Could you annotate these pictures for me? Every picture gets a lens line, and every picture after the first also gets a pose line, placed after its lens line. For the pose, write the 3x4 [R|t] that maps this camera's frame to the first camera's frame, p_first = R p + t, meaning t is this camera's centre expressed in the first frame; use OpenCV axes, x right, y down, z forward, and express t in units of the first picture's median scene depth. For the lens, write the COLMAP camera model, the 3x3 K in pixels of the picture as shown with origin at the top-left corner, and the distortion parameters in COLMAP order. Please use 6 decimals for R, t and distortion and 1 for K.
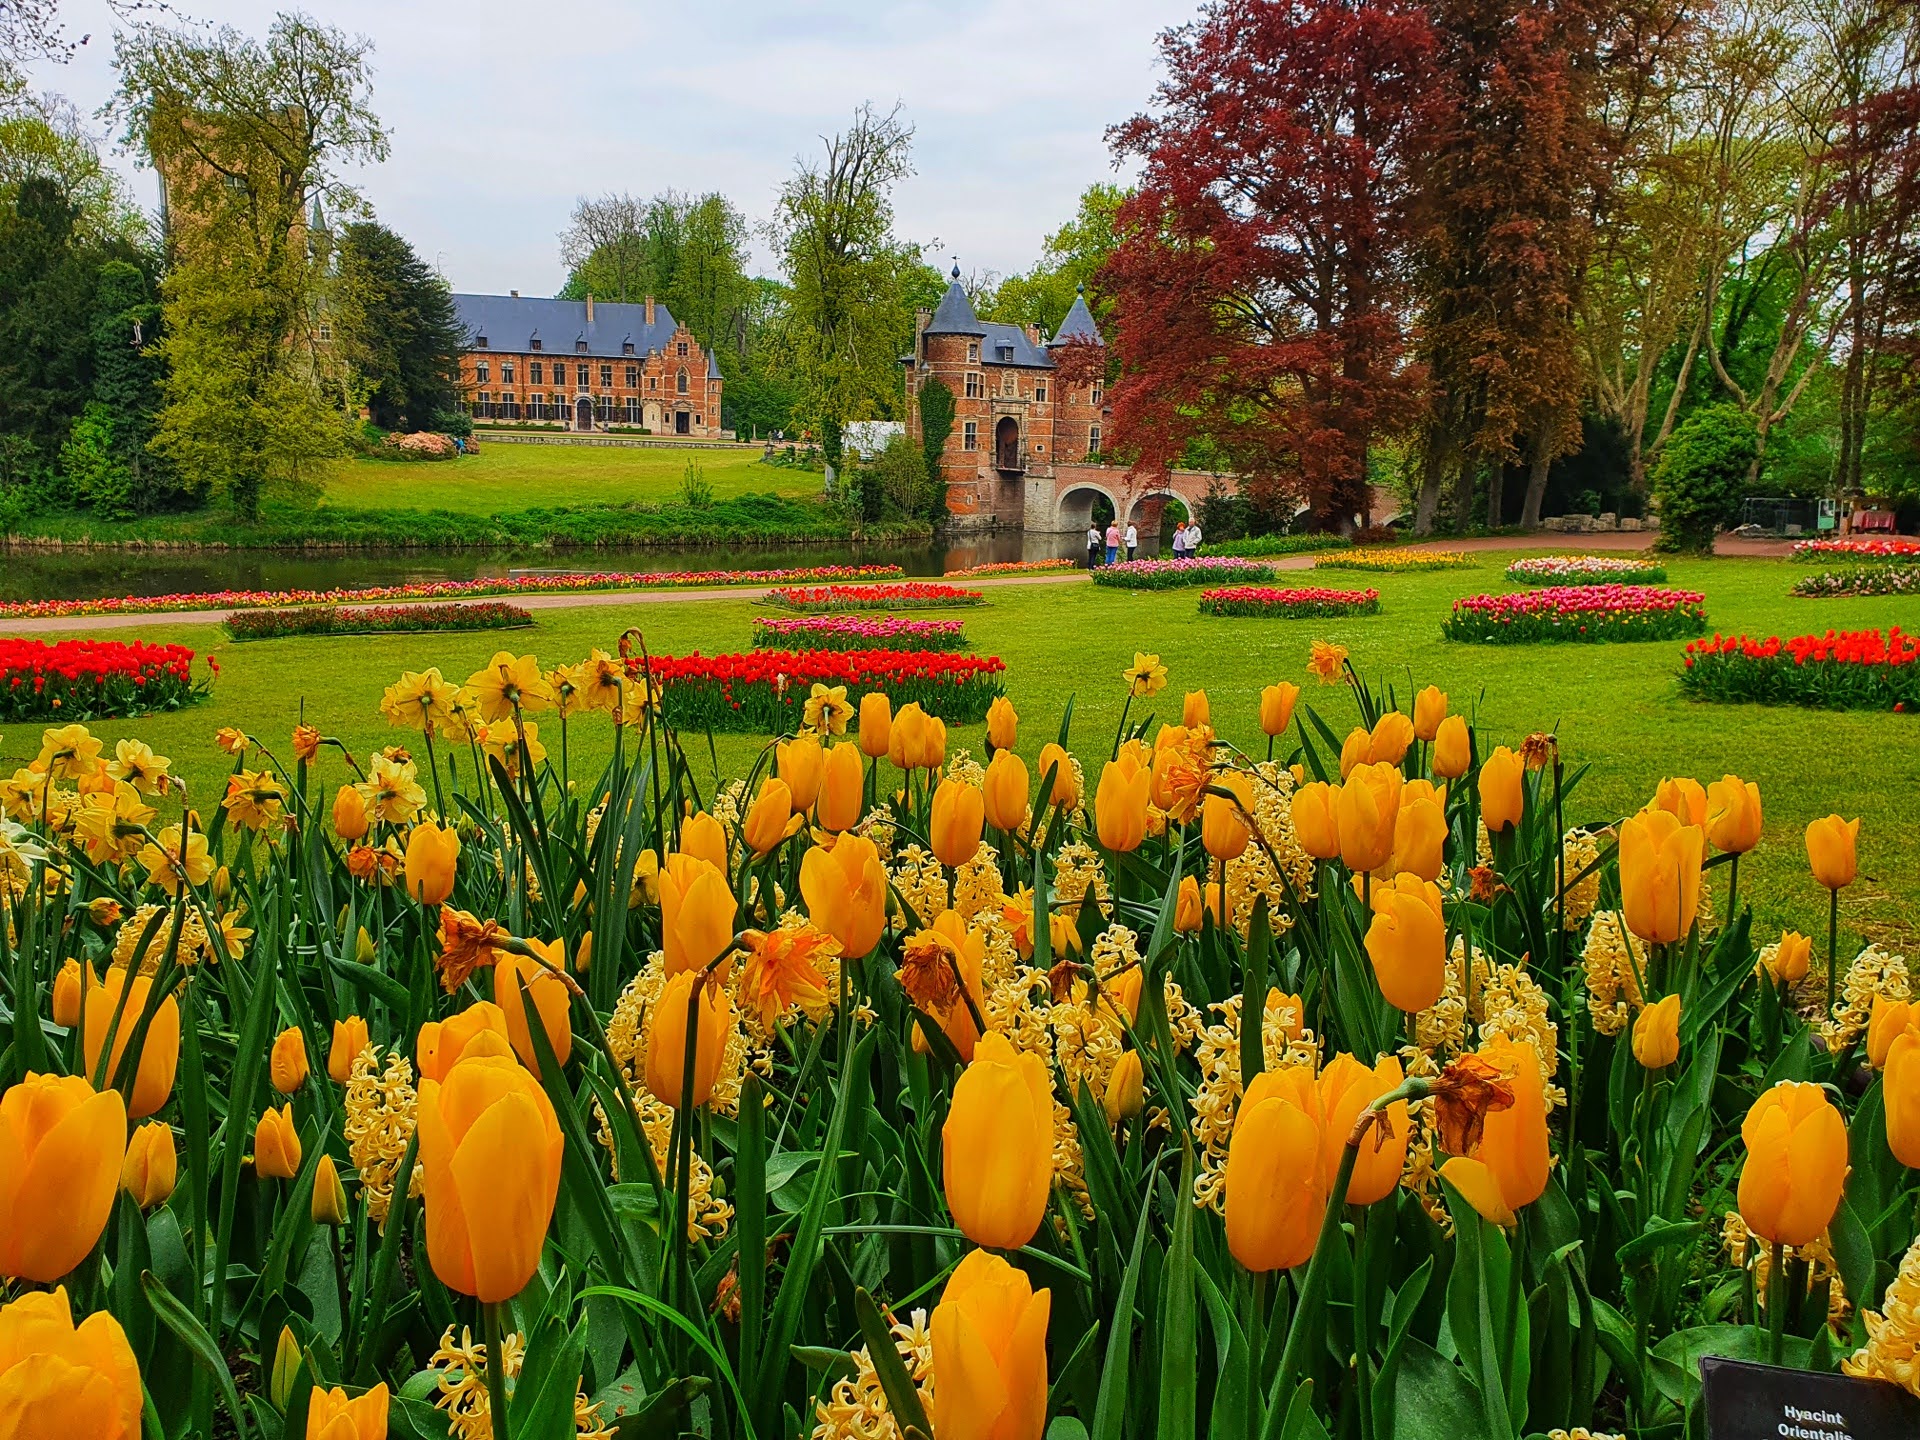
lens RADIAL K [[1503.6, 0, 962.3], [0, 1503.6, 744.2], [0, 0, 1]] dist [0.033596, -0.055406]
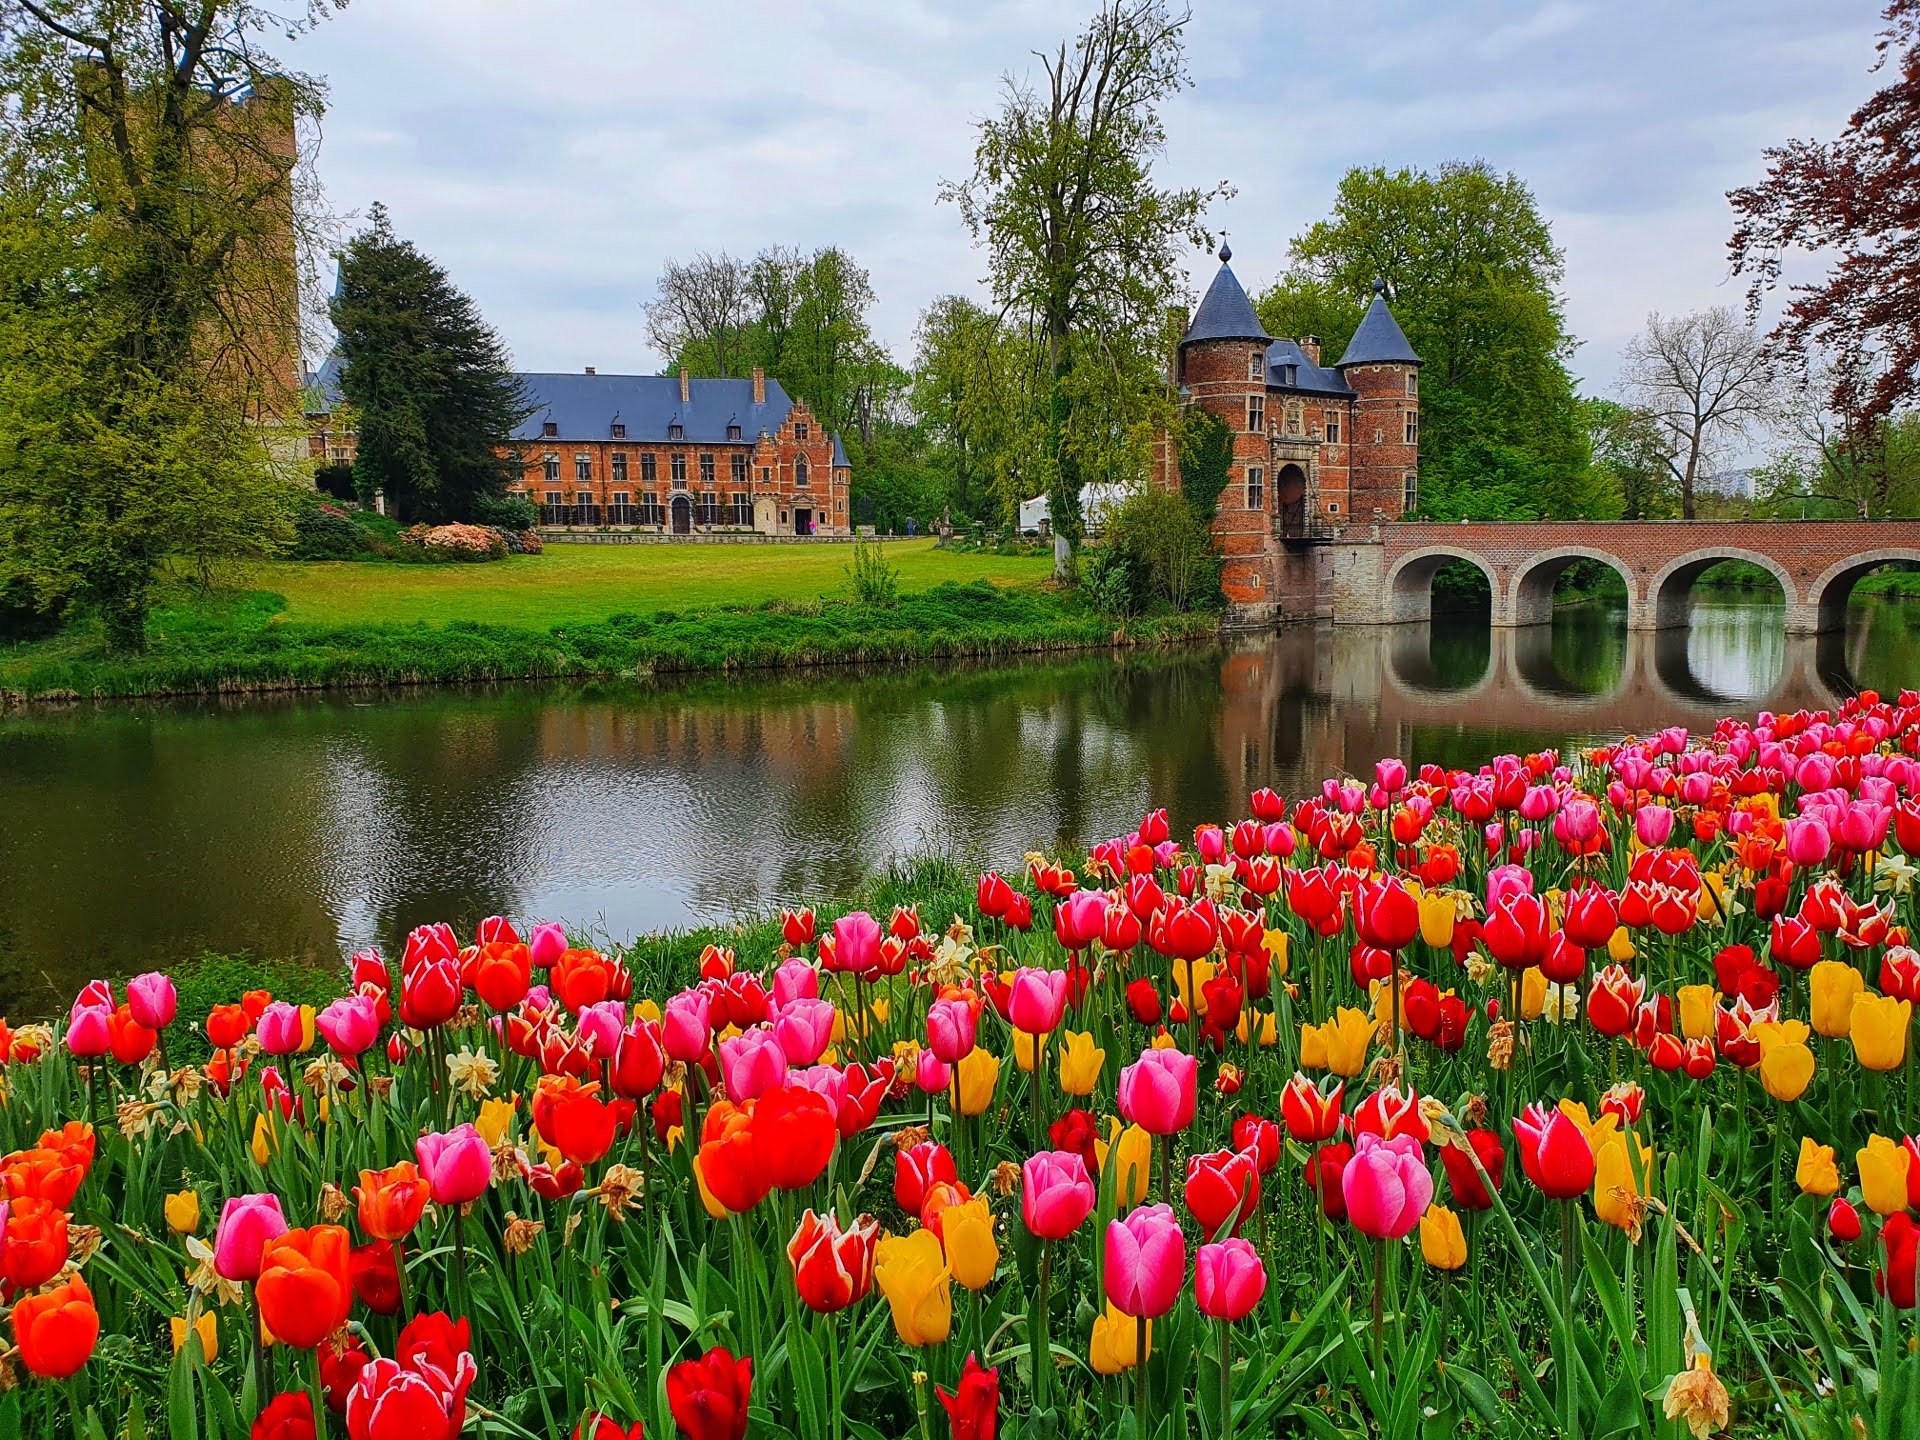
lens RADIAL K [[1503.6, 0, 995.4], [0, 1503.6, 739.9], [0, 0, 1]] dist [0.033596, -0.055406]
pose [[0.998478, -0.044807, -0.032156, -0.090401], [0.041867, 0.995334, -0.086933, -0.036278], [0.035901, 0.085454, 0.995695, 0.315095]]
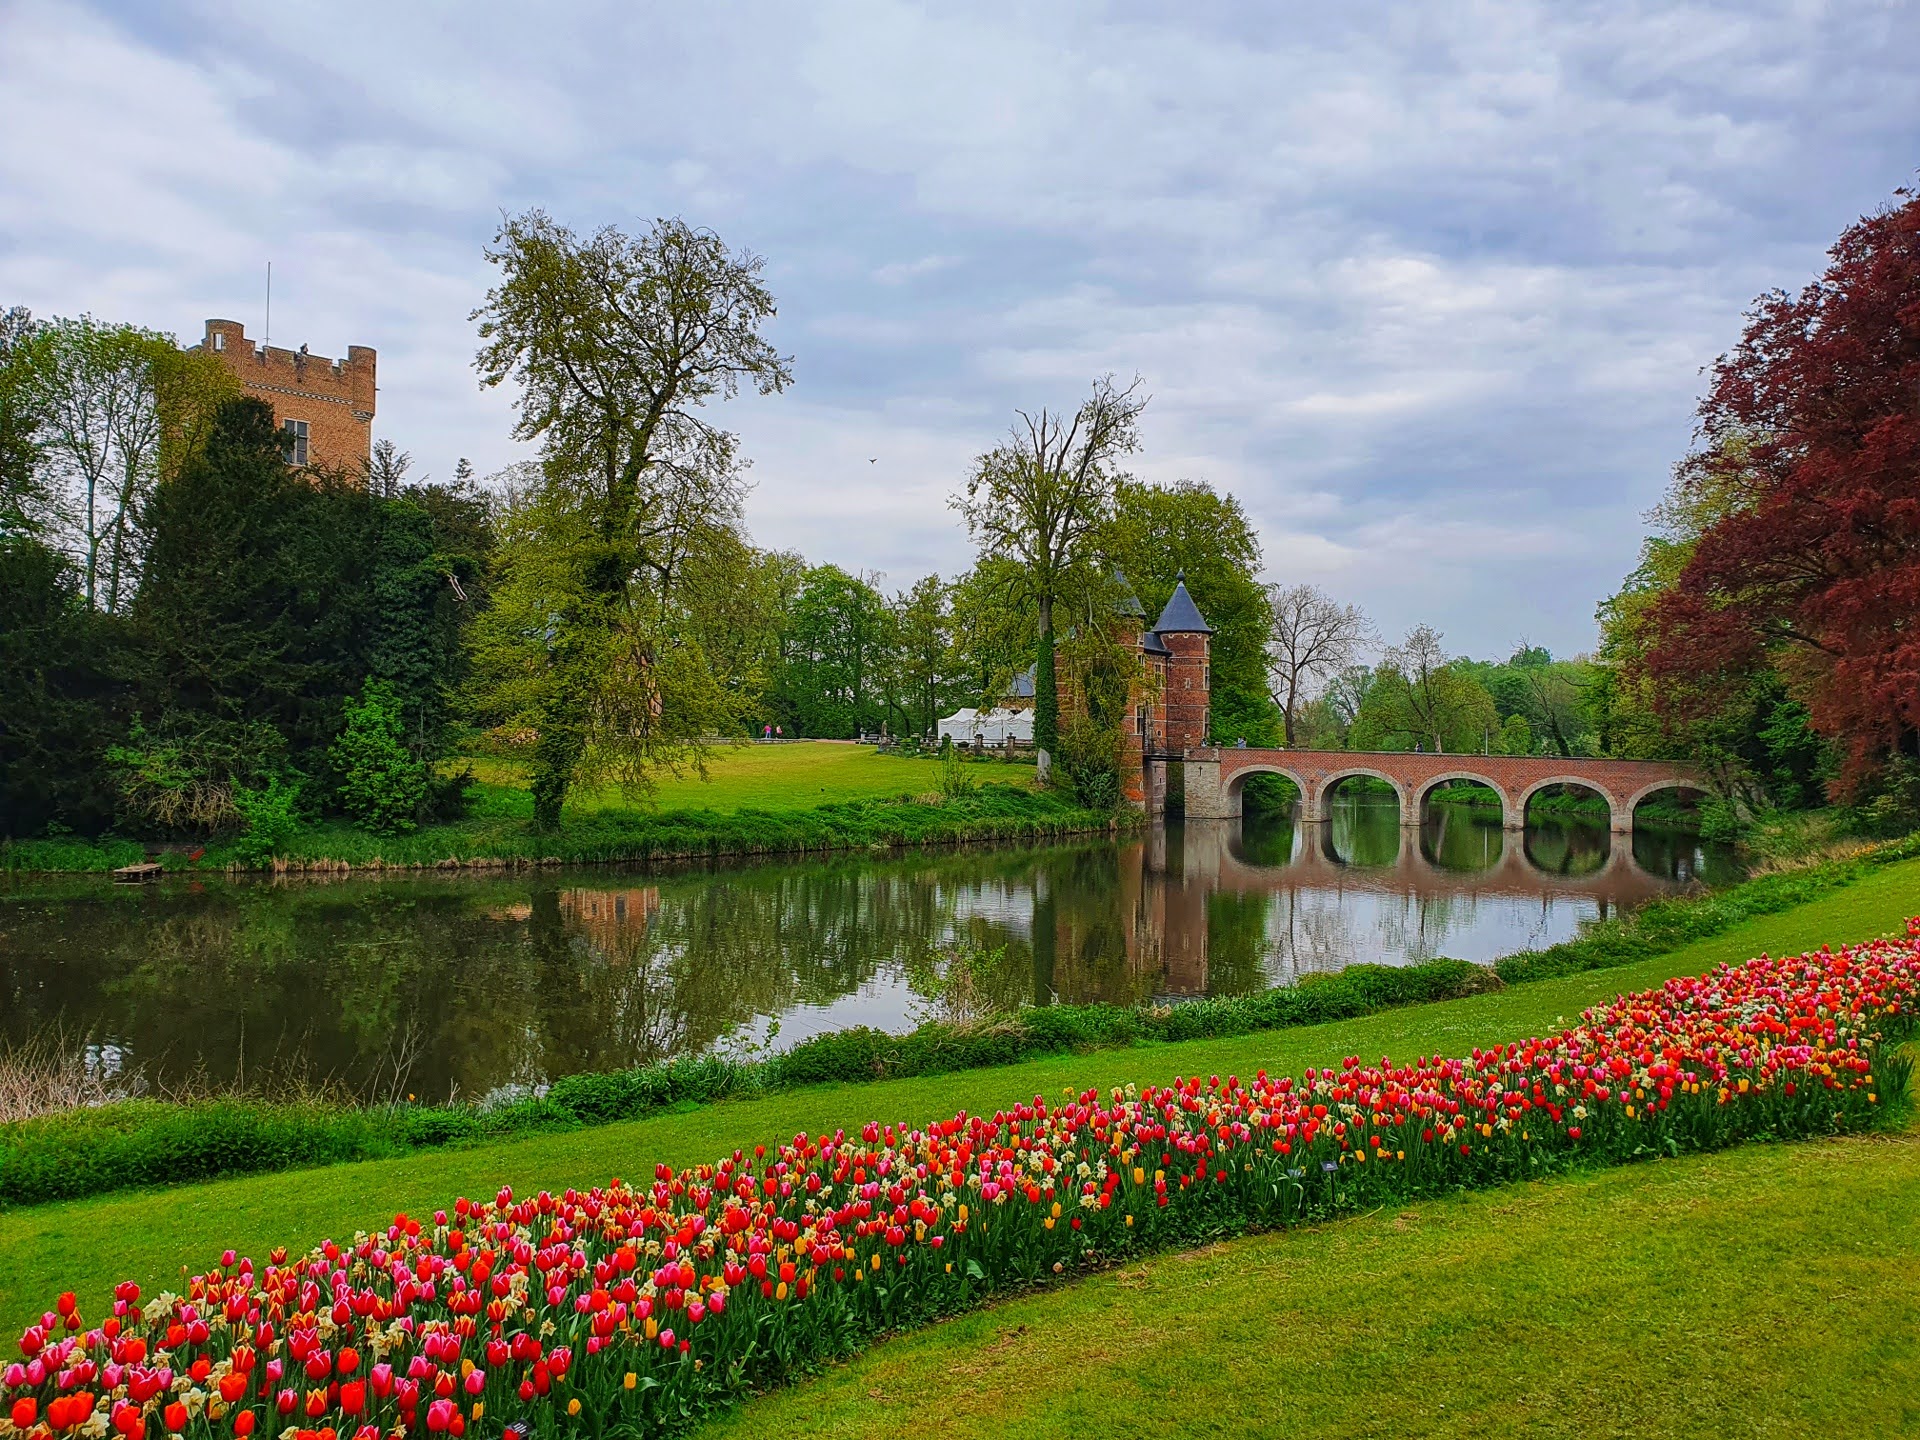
lens RADIAL K [[1503.6, 0, 1000.2], [0, 1503.6, 735.5], [0, 0, 1]] dist [0.033596, -0.055406]
pose [[0.949532, -0.017431, 0.313184, -0.352996], [0.082227, 0.977370, -0.194904, -0.018649], [-0.302699, 0.210819, 0.929477, 0.149124]]
